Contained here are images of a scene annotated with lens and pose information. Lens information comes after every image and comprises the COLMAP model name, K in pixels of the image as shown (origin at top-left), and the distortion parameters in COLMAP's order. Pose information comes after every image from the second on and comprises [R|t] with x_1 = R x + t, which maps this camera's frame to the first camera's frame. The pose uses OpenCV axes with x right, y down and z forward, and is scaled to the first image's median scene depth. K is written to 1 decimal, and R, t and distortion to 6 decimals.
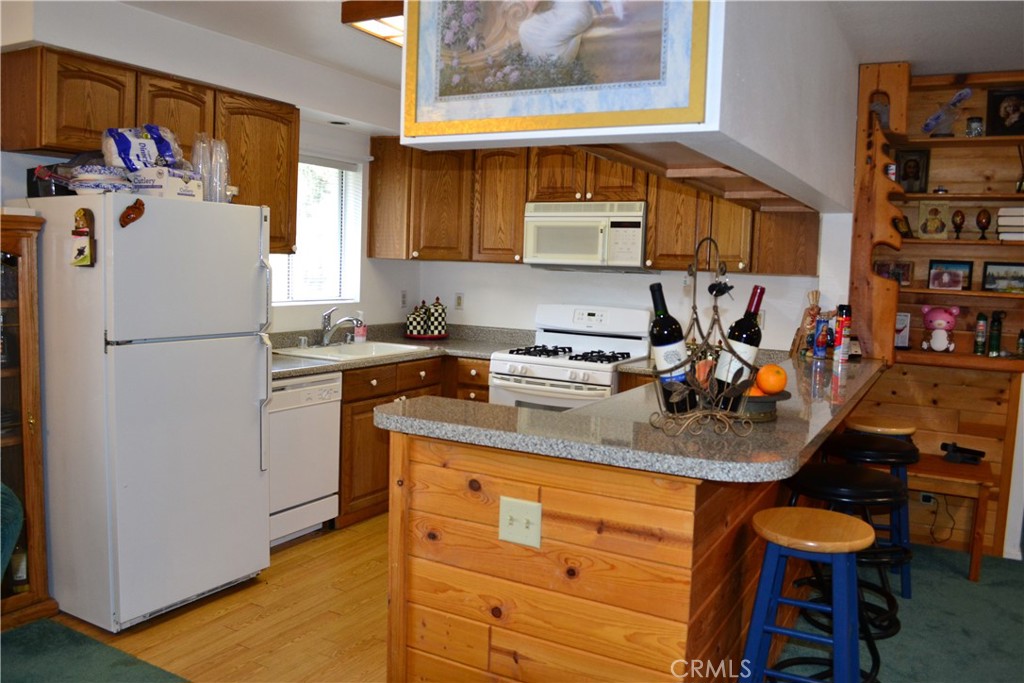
lens RADIAL K [[826.3, 0, 511.4], [0, 826.3, 344.0], [0, 0, 1]] dist [-0.079180, 0.008846]
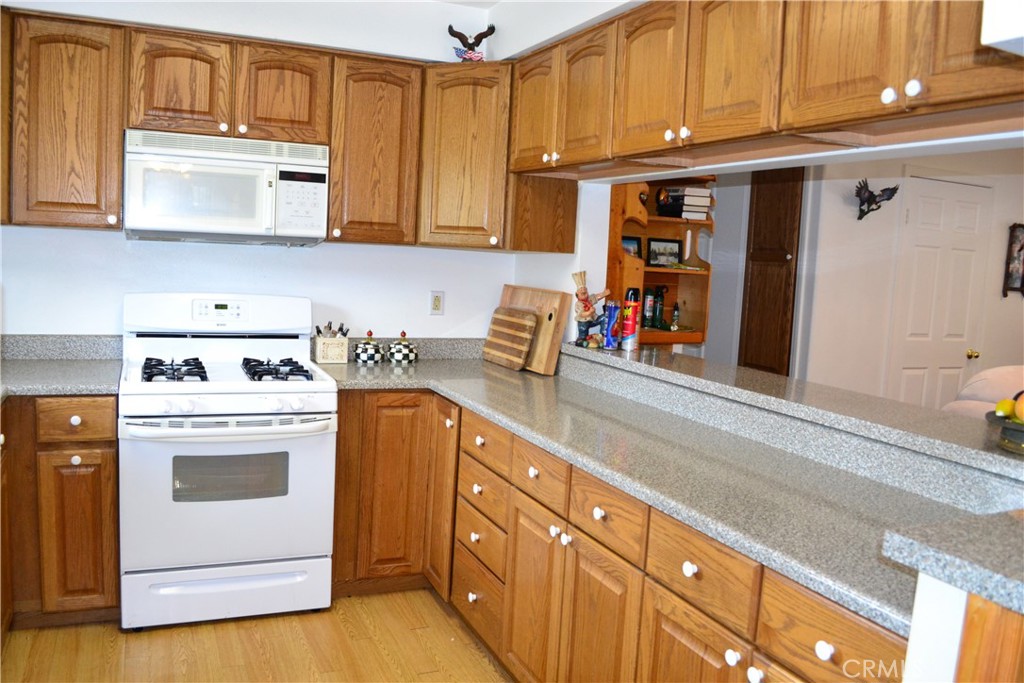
lens RADIAL K [[826.3, 0, 510.0], [0, 826.3, 341.7], [0, 0, 1]] dist [-0.079180, 0.008846]
pose [[0.608335, -0.087655, 0.788825, -0.282599], [0.044609, 0.996088, 0.076284, -0.046517], [-0.792426, -0.011217, 0.609865, 0.397035]]
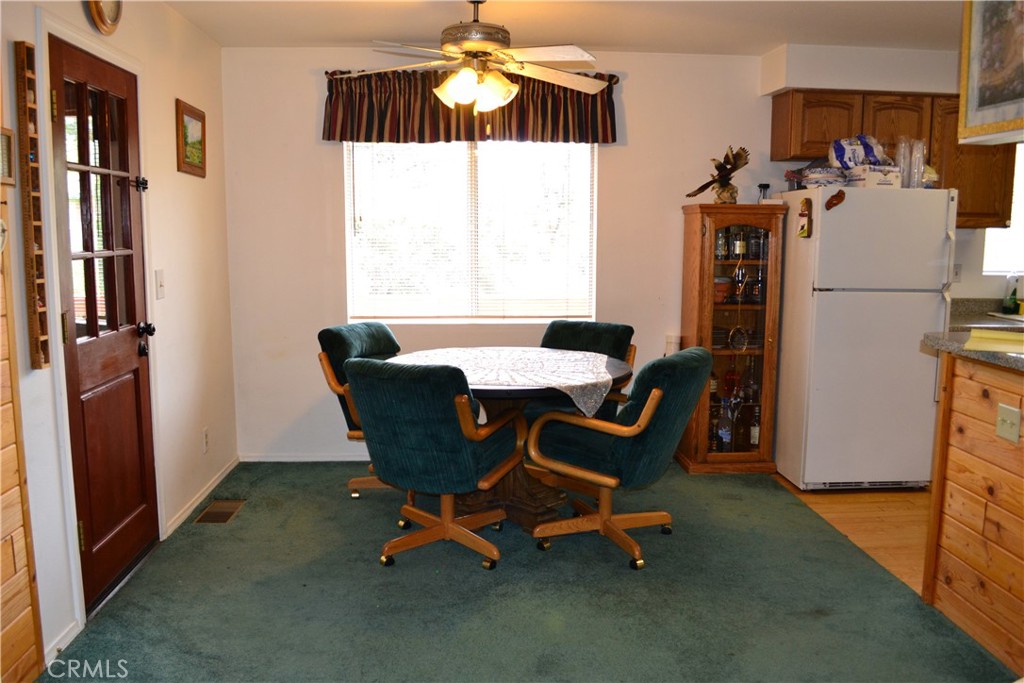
lens RADIAL K [[826.3, 0, 510.7], [0, 826.3, 341.1], [0, 0, 1]] dist [-0.079180, 0.008846]
pose [[0.541924, 0.083757, -0.836244, 0.627305], [-0.068287, 0.996120, 0.055516, 0.065861], [0.837649, 0.027019, 0.545541, -0.369238]]
